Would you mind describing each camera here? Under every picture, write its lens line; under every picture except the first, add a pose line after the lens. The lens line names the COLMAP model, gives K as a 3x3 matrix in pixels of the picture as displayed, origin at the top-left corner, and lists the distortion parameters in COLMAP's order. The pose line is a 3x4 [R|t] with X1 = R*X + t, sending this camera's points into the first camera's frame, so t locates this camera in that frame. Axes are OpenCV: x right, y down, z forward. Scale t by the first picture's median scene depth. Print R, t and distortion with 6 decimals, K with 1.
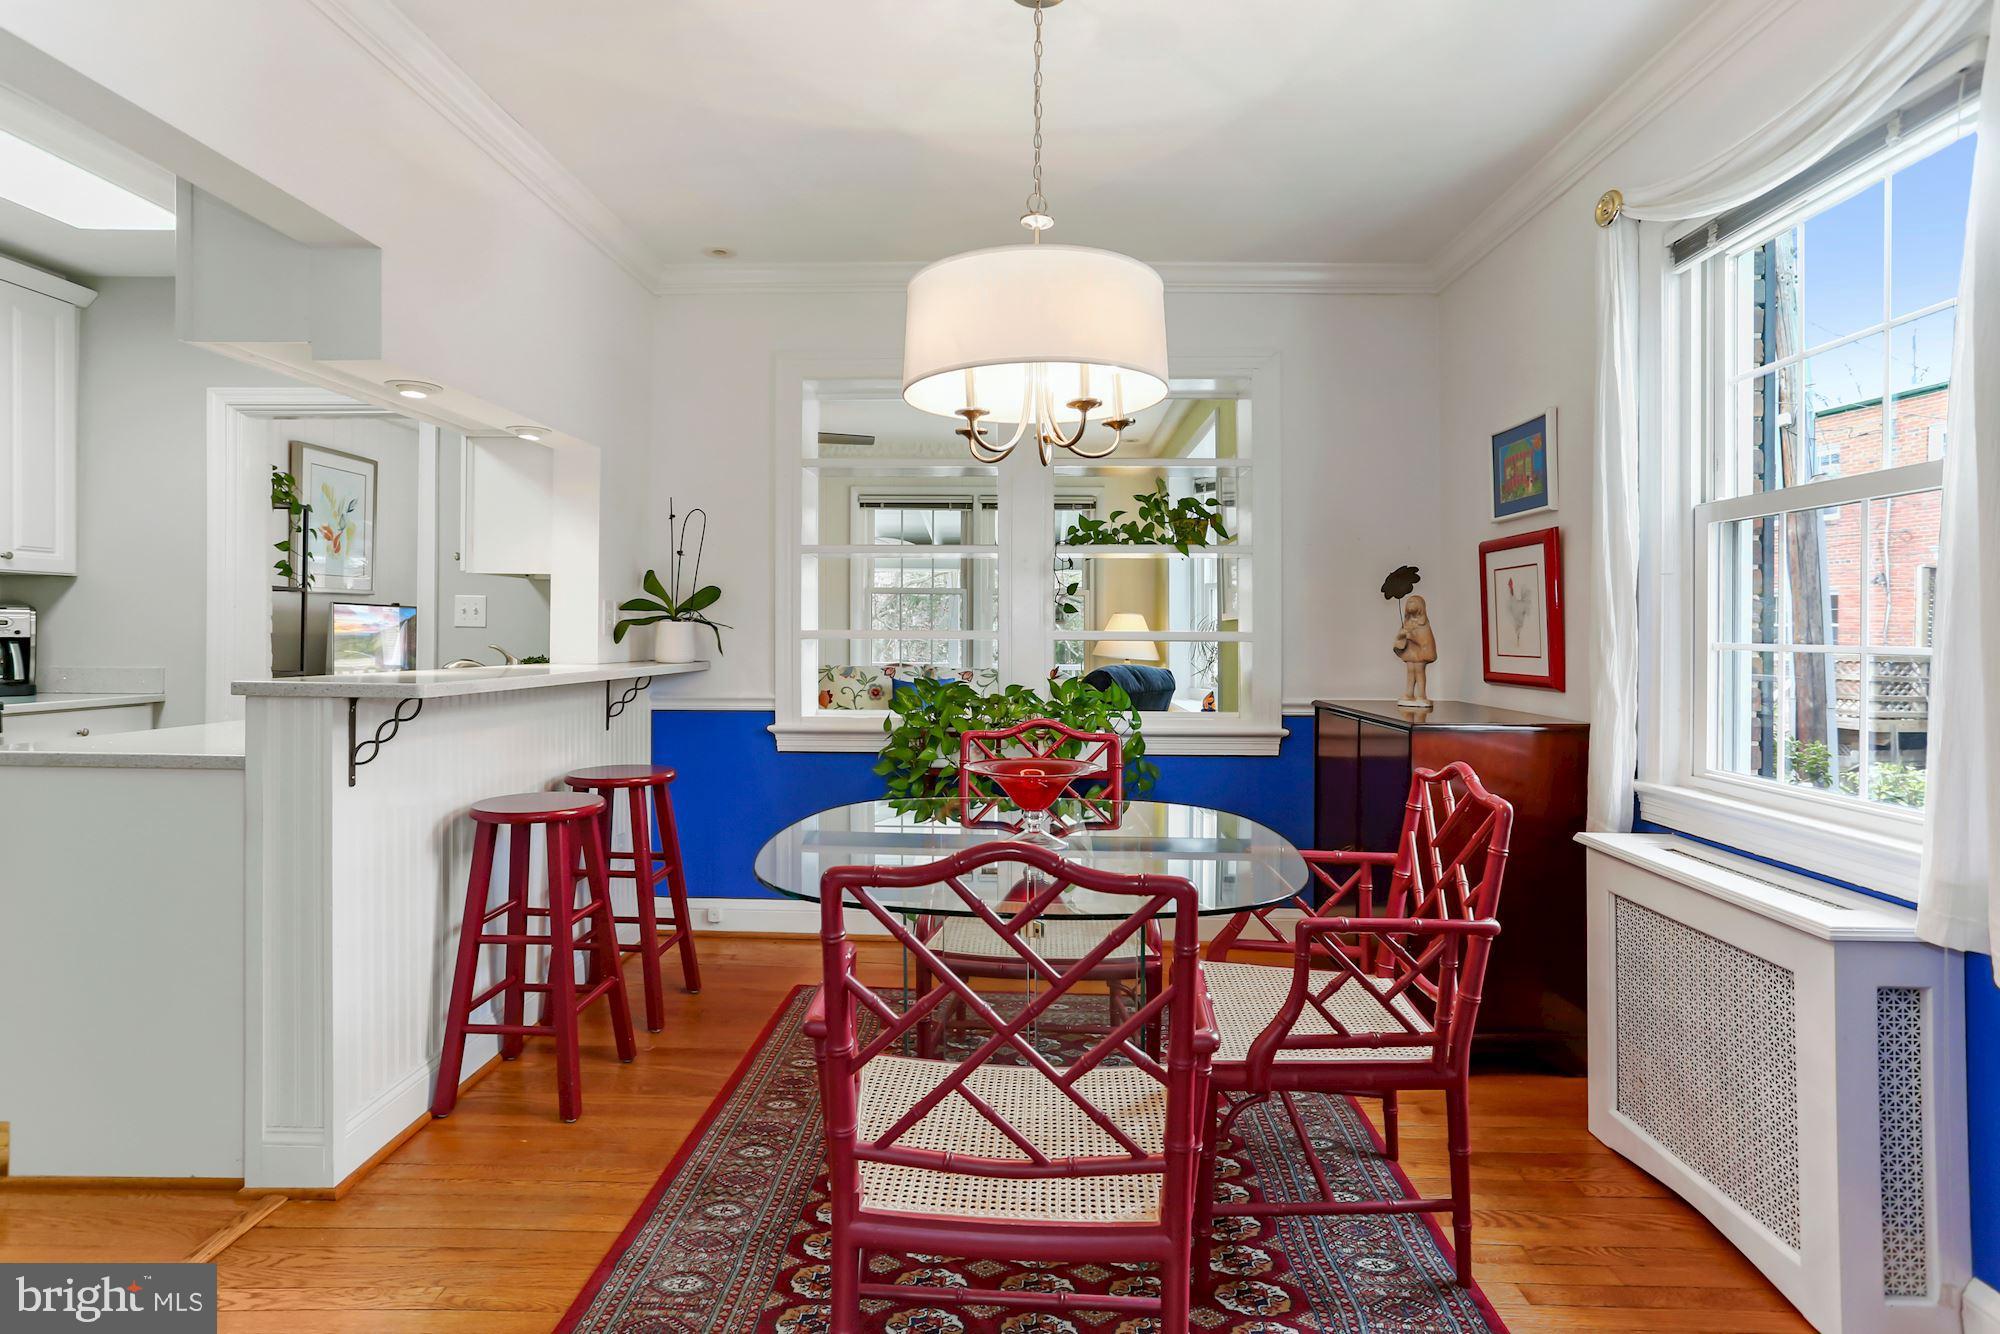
lens RADIAL K [[999.2, 0, 1001.4], [0, 999.2, 630.4], [0, 0, 1]] dist [-0.021489, 0.013041]
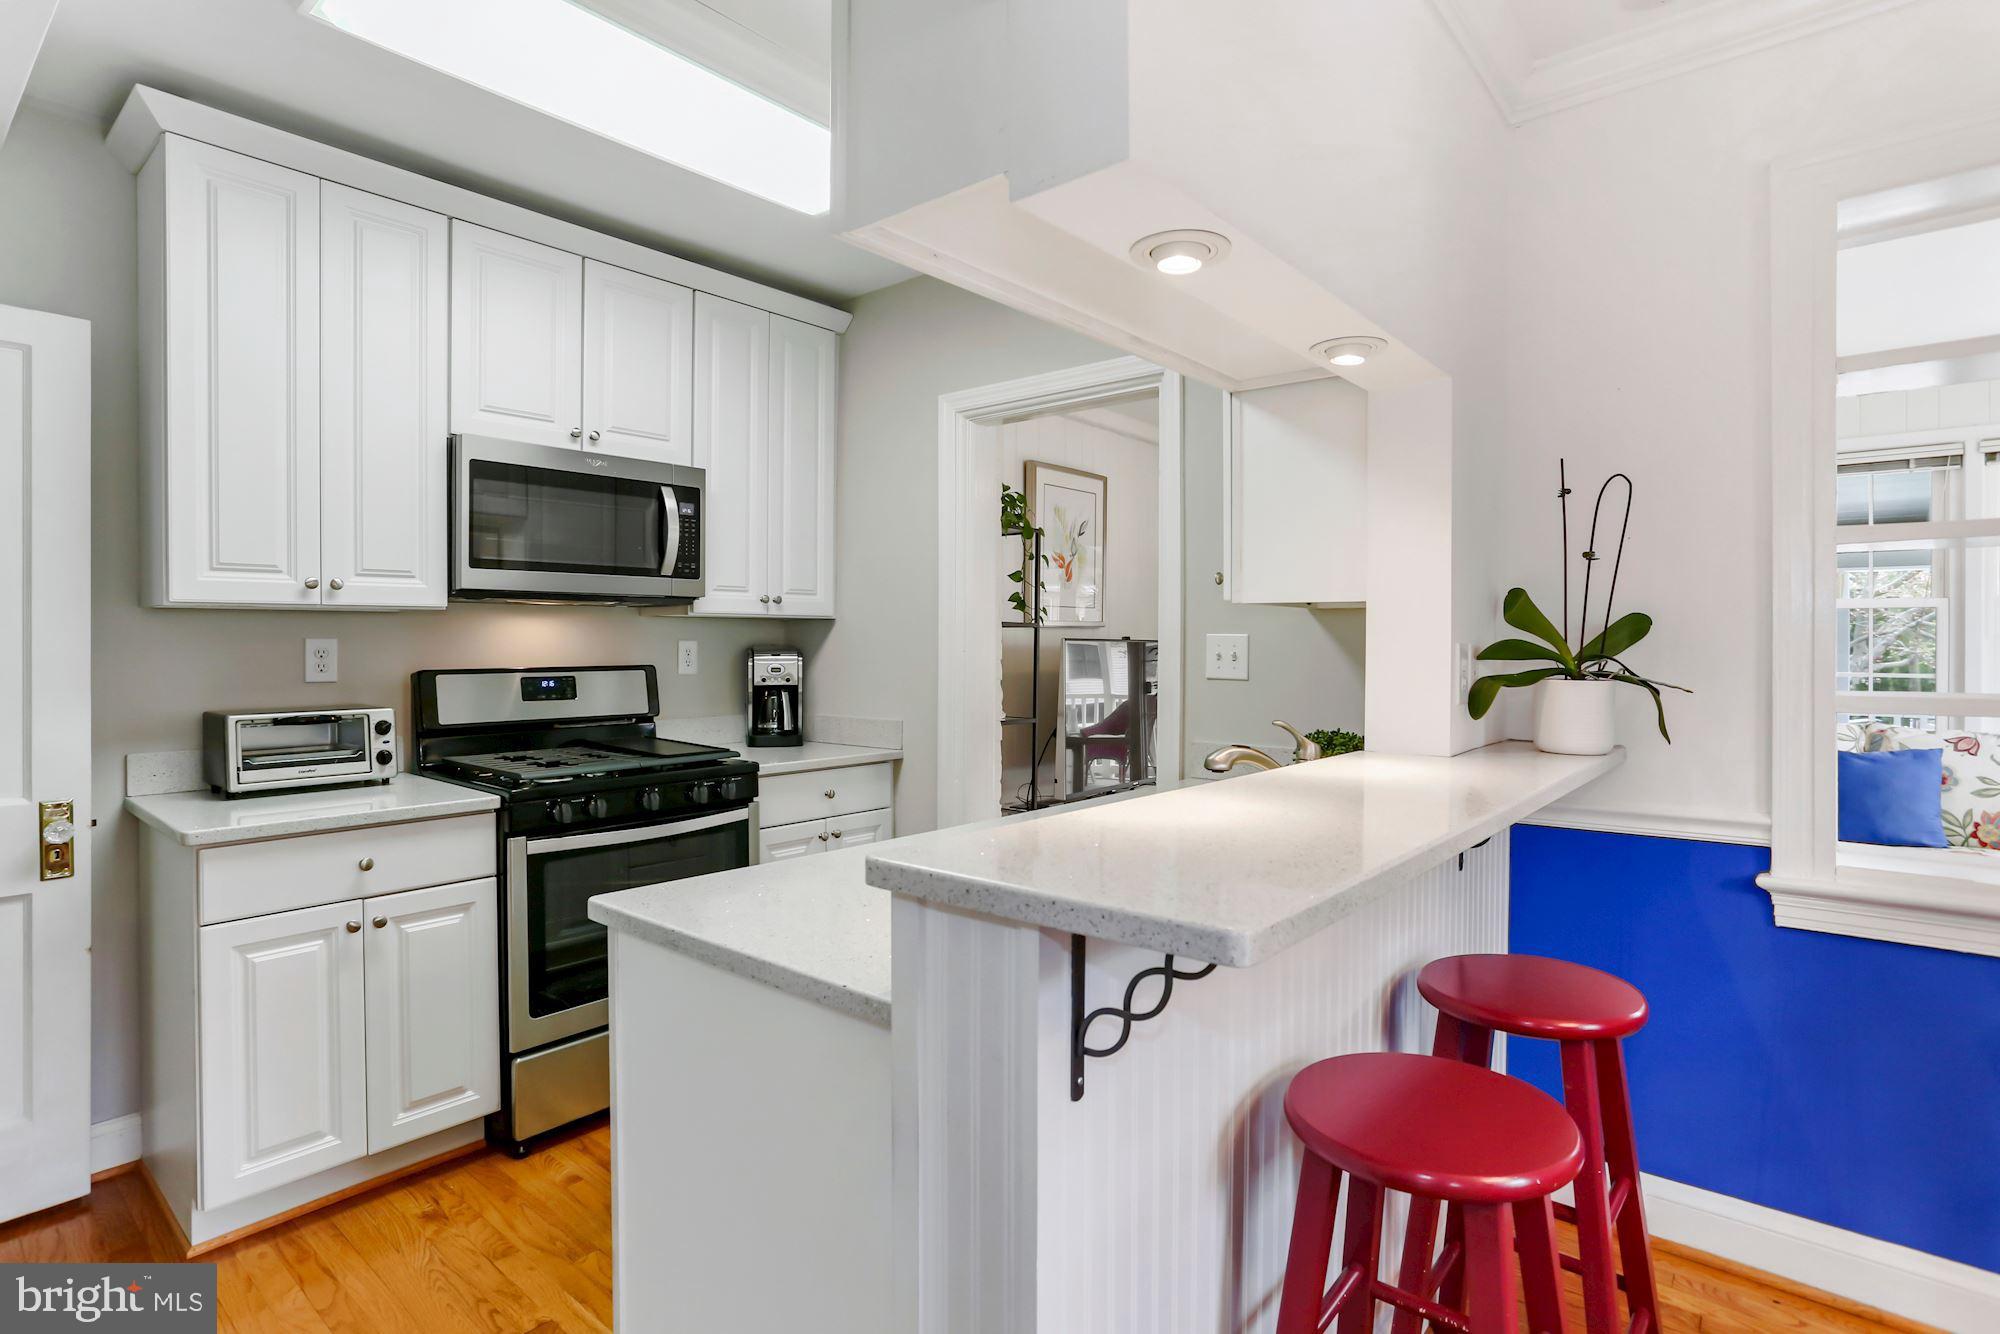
lens RADIAL K [[999.2, 0, 984.4], [0, 999.2, 666.8], [0, 0, 1]] dist [-0.021489, 0.013041]
pose [[0.777915, 0.008689, -0.628309, -0.226621], [0.004398, 0.999805, 0.019272, -0.026559], [0.628354, -0.017755, 0.777725, 0.349669]]
